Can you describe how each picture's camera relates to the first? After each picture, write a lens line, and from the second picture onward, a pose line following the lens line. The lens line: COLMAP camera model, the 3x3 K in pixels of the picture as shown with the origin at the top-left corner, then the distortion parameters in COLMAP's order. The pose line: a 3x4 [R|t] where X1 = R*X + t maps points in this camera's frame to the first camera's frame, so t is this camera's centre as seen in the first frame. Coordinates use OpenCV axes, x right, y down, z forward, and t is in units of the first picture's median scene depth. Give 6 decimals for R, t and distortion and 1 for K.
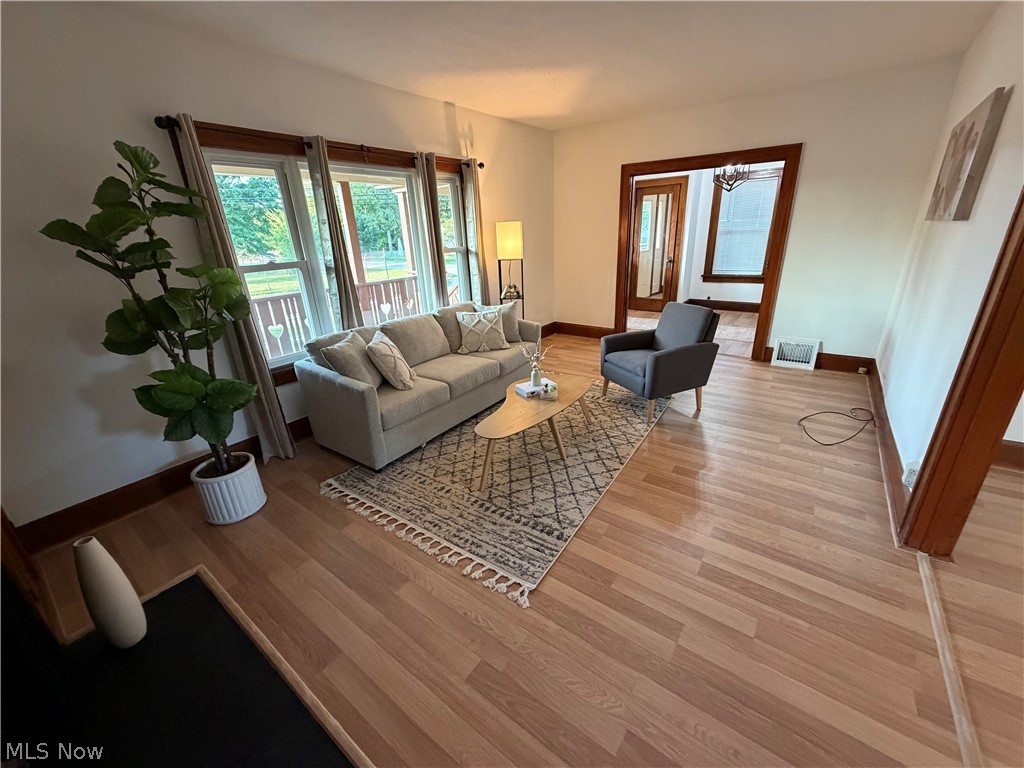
lens RADIAL K [[402.0, 0, 512.0], [0, 402.0, 384.0], [0, 0, 1]] dist [-0.000840, -0.000085]
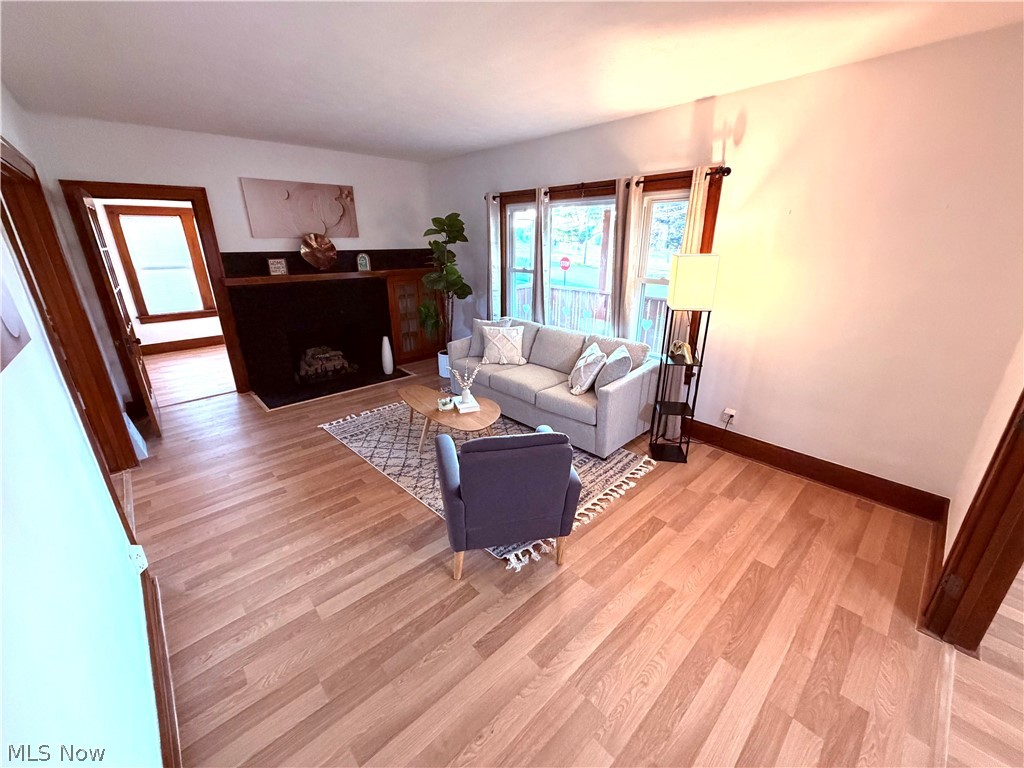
lens RADIAL K [[407.6, 0, 512.0], [0, 407.6, 384.0], [0, 0, 1]] dist [0.000481, -0.000162]
pose [[-0.178807, 0.372869, -0.910493, 1.217072], [-0.348492, 0.841410, 0.413017, -0.635697], [0.920099, 0.391149, -0.020508, 1.309821]]
